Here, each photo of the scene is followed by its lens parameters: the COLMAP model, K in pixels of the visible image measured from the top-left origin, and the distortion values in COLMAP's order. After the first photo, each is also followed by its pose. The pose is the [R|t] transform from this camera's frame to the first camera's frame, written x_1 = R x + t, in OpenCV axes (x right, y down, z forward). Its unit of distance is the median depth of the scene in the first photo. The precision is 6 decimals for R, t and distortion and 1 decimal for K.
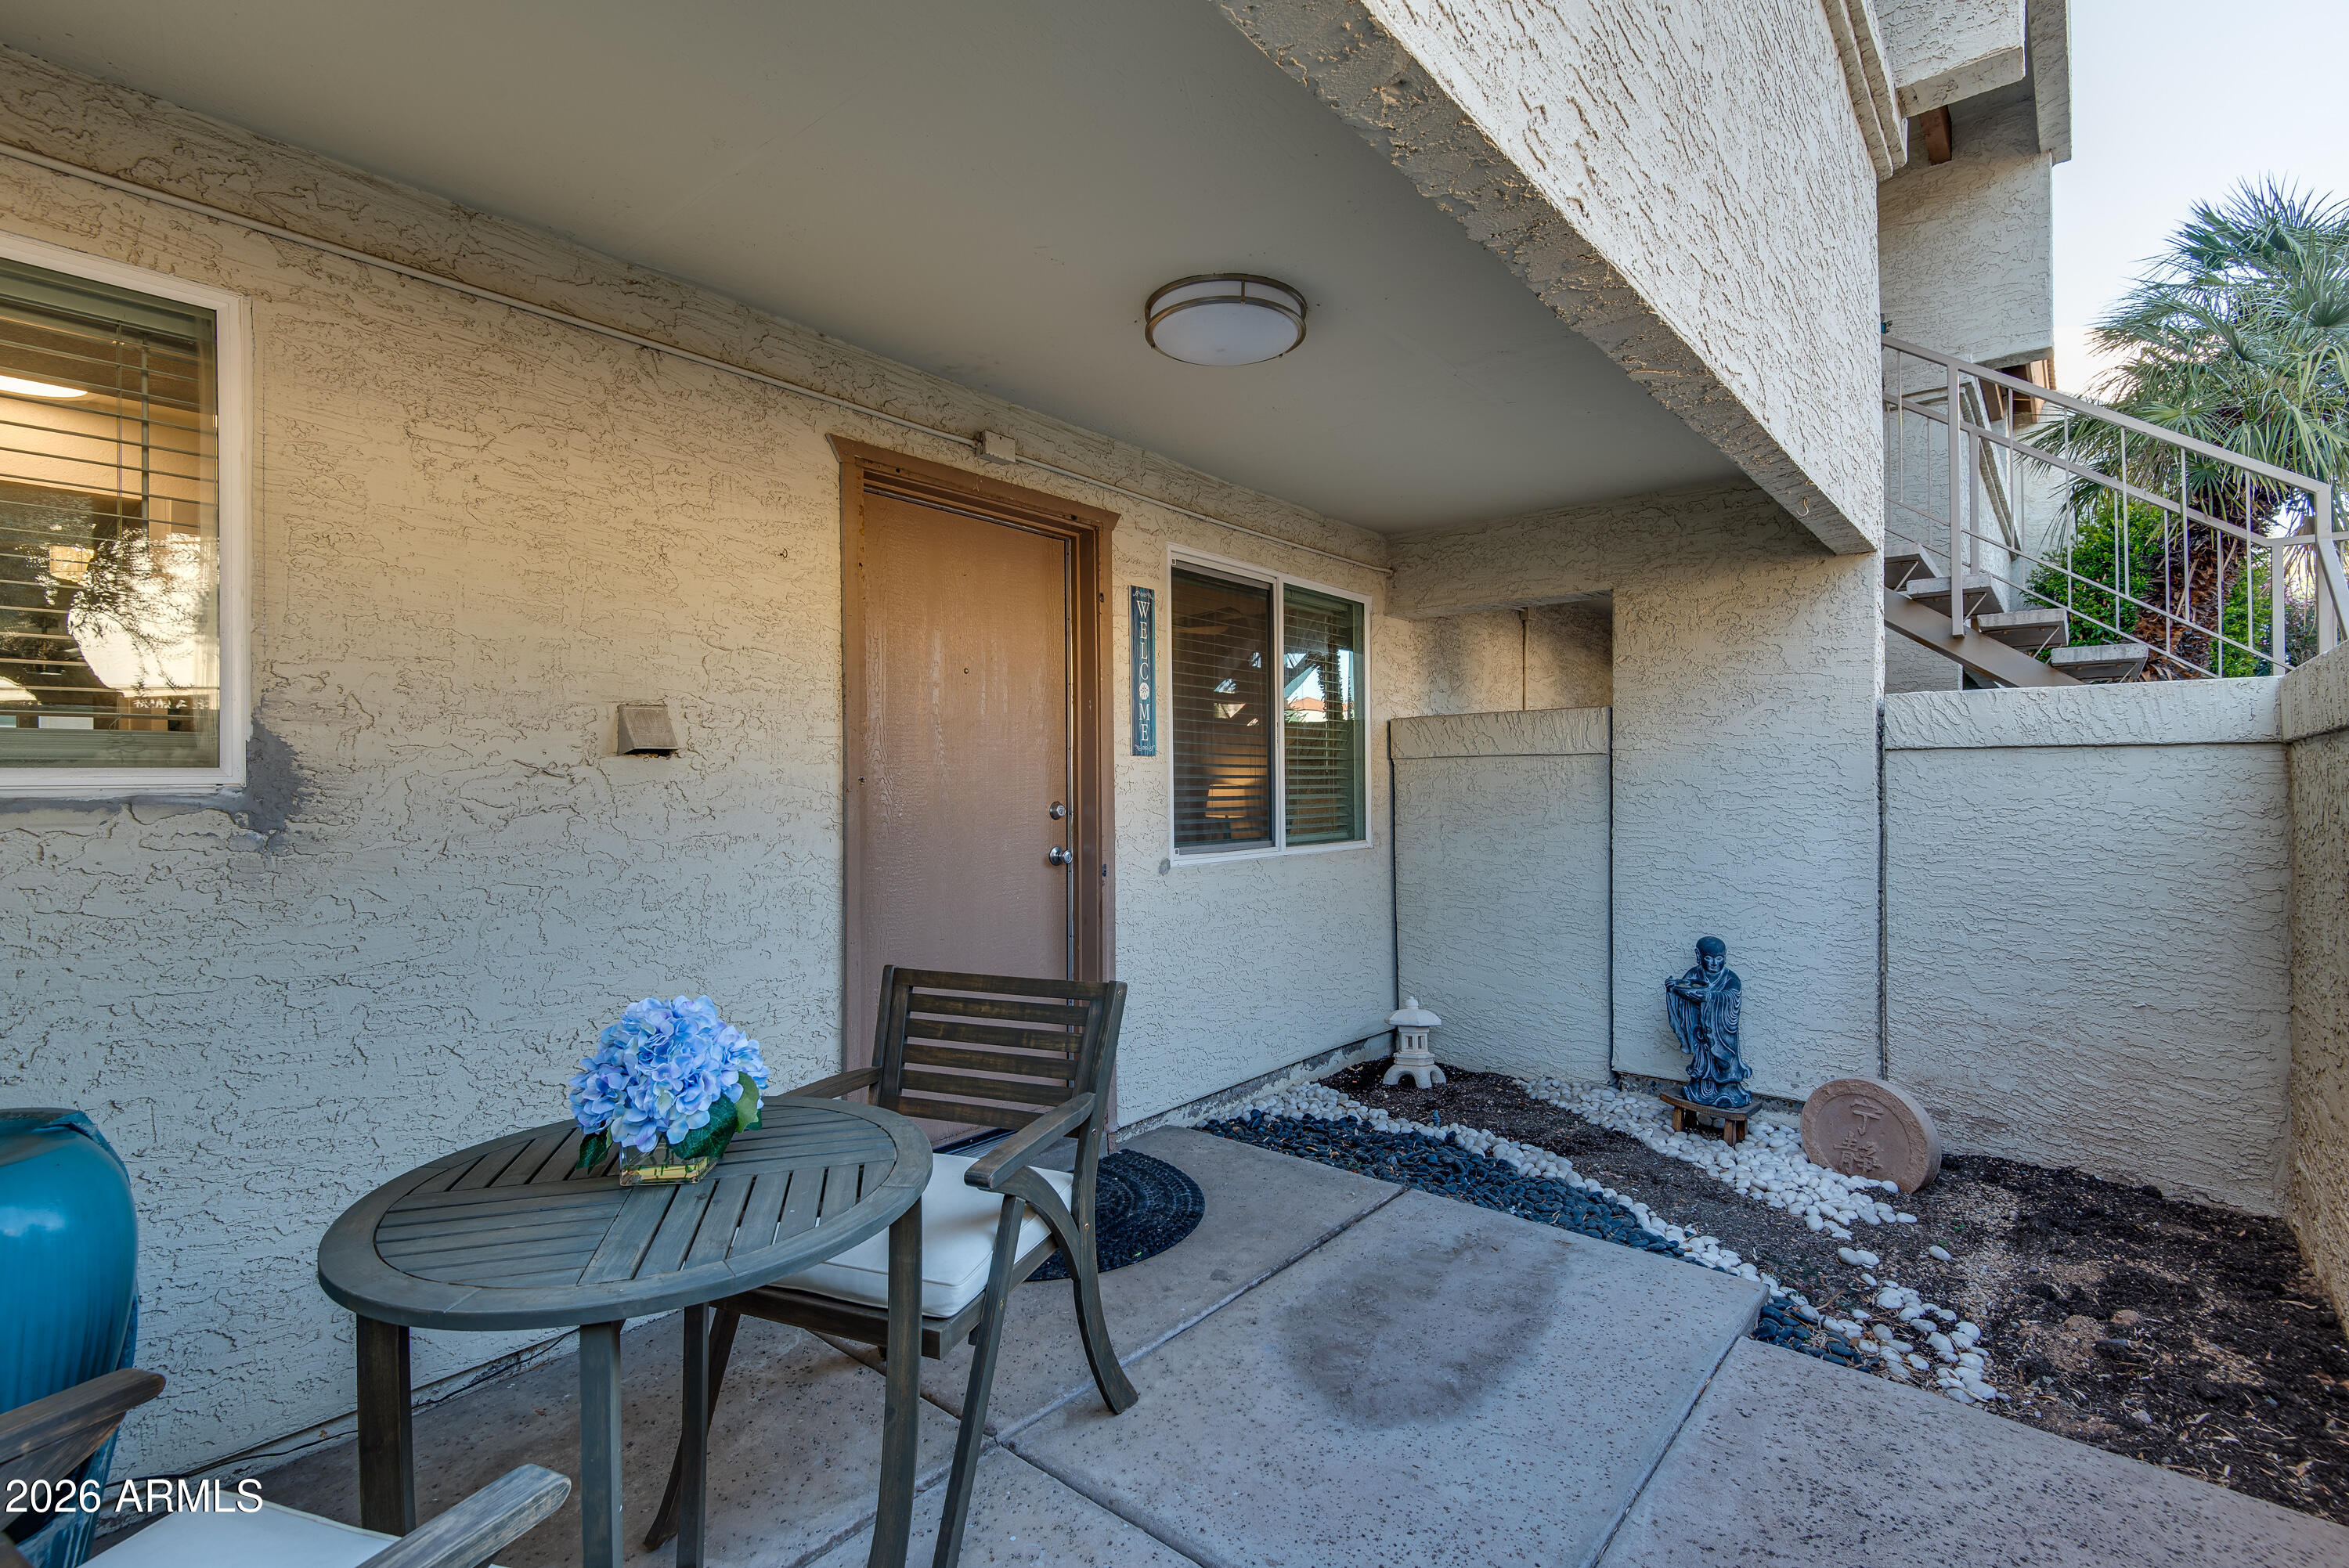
lens RADIAL K [[1049.8, 0, 1174.5], [0, 1049.8, 784.0], [0, 0, 1]] dist [0.056140, -0.023074]
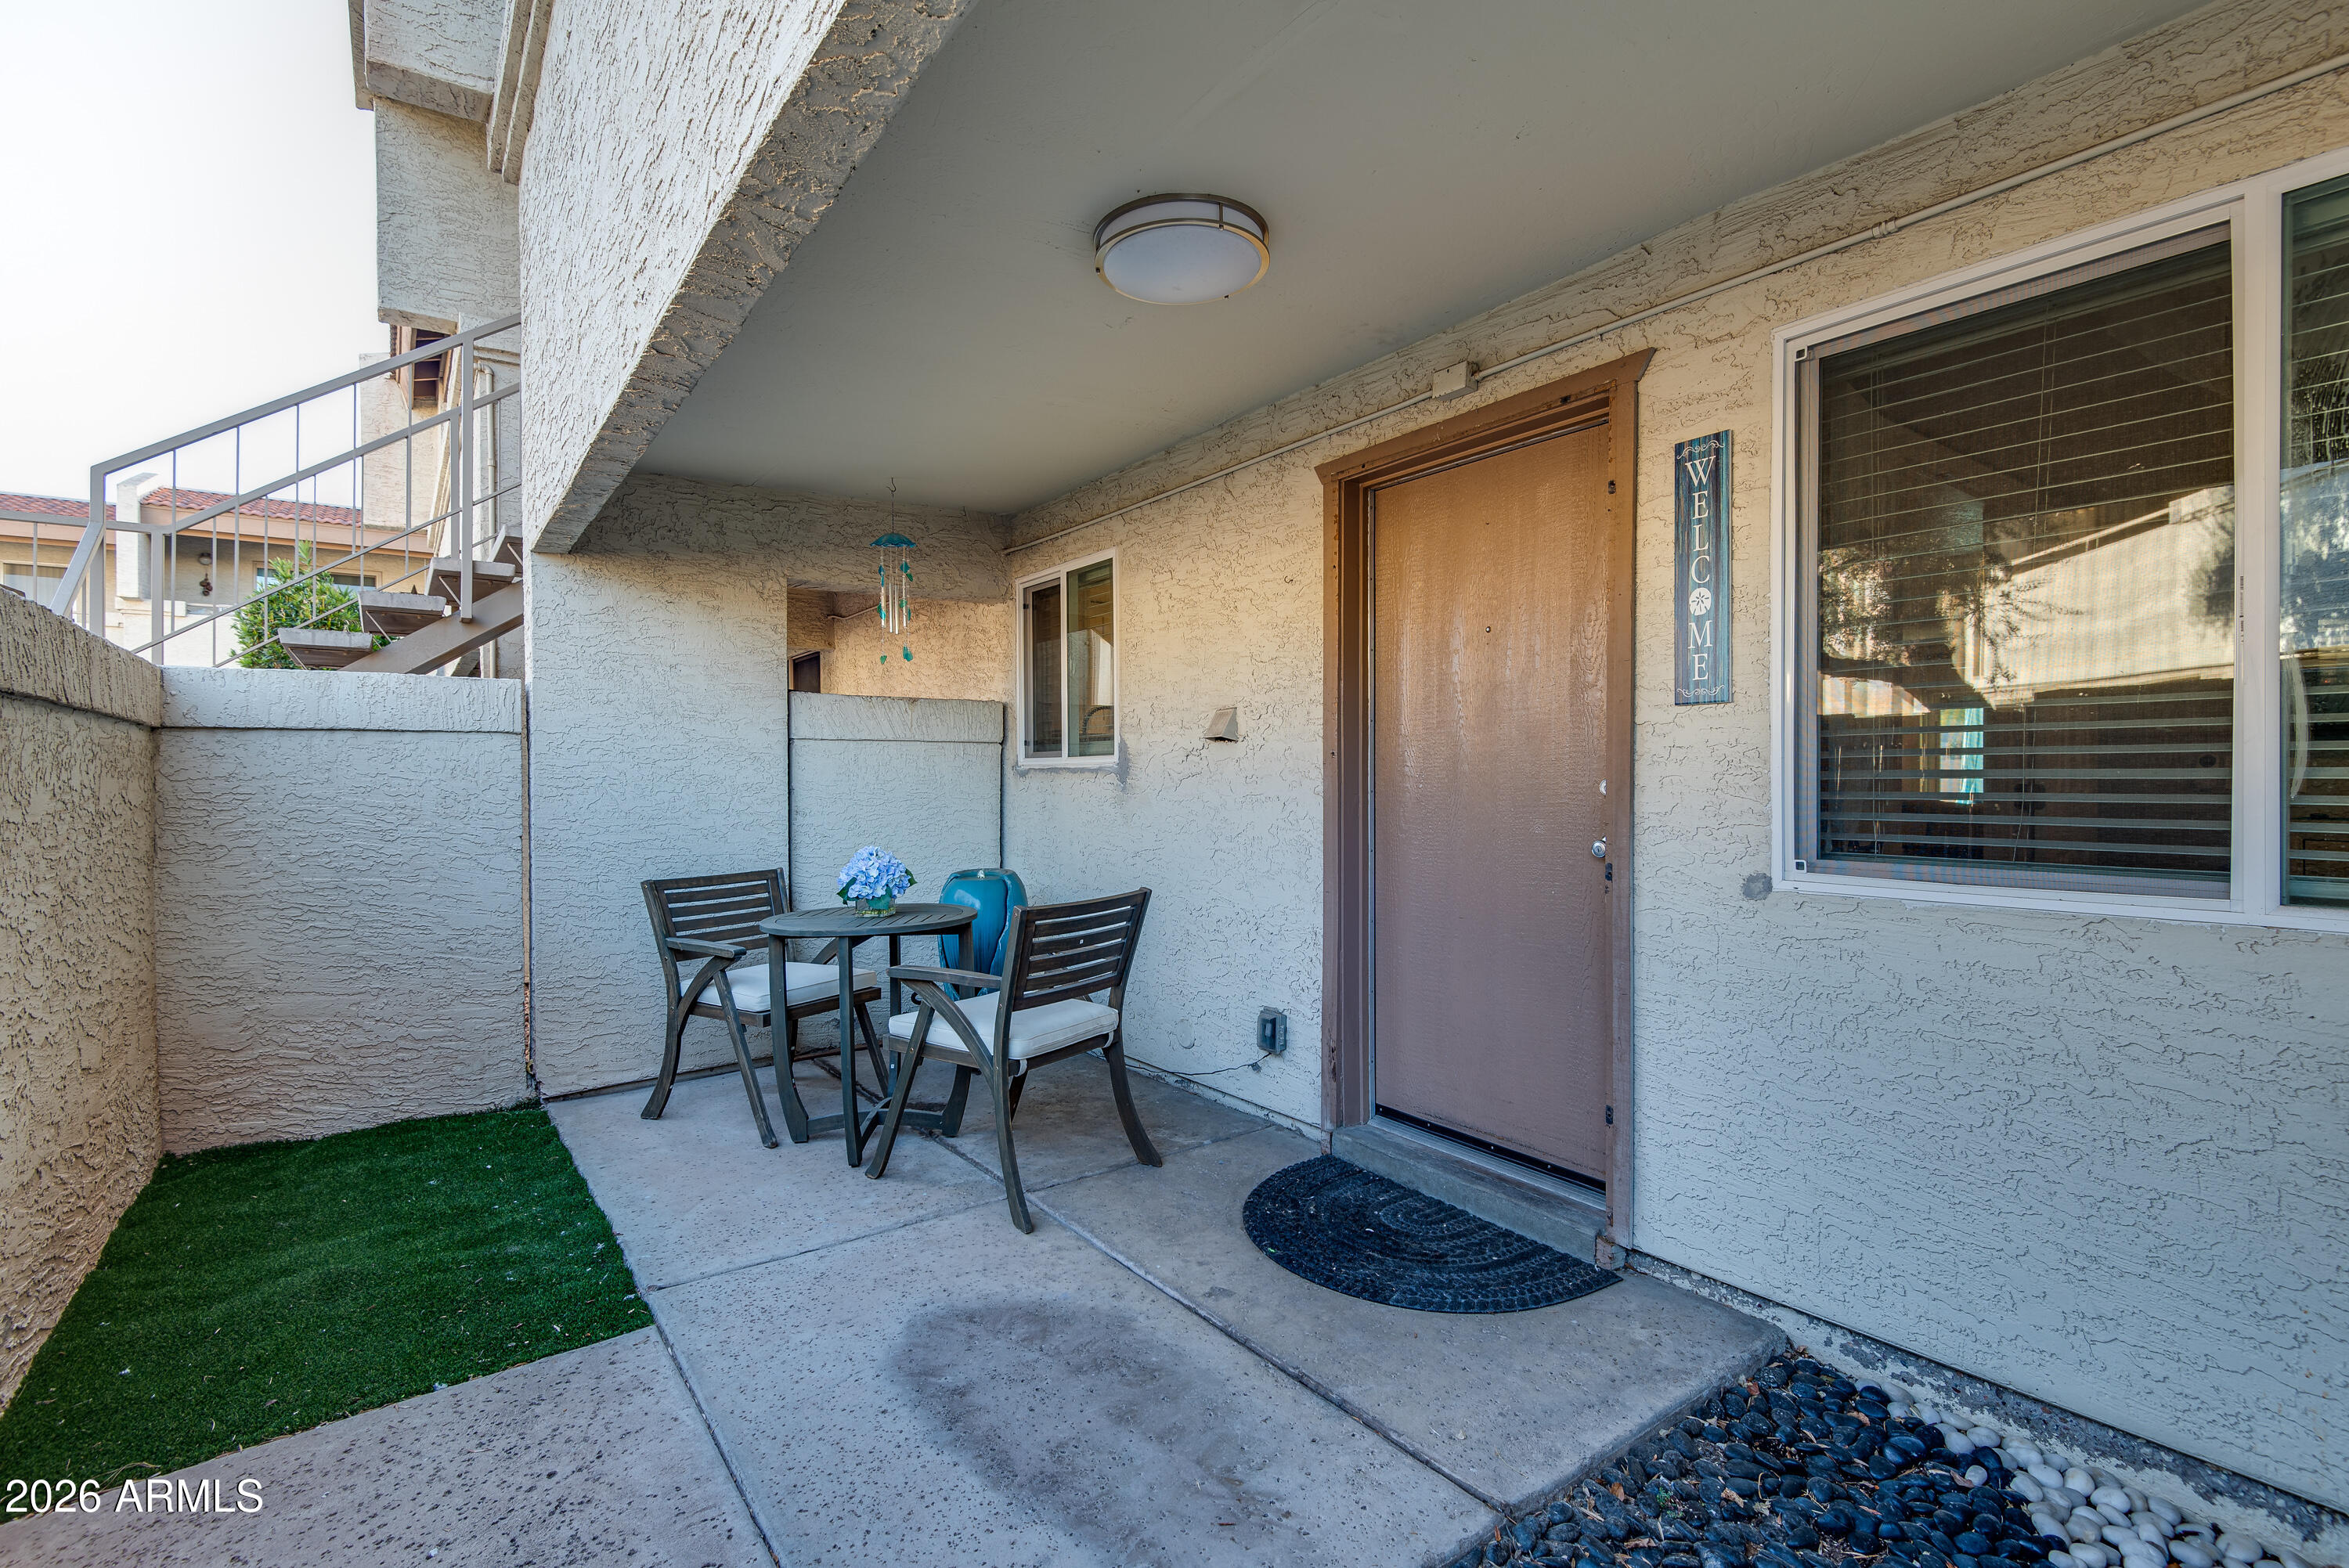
lens RADIAL K [[1049.9, 0, 1174.5], [0, 1049.9, 784.0], [0, 0, 1]] dist [0.035841, -0.000412]
pose [[-0.219090, 0.016348, -0.975568, 0.885817], [0.011091, 0.999837, 0.014264, 0.011553], [0.975642, -0.007695, -0.219236, 1.106381]]
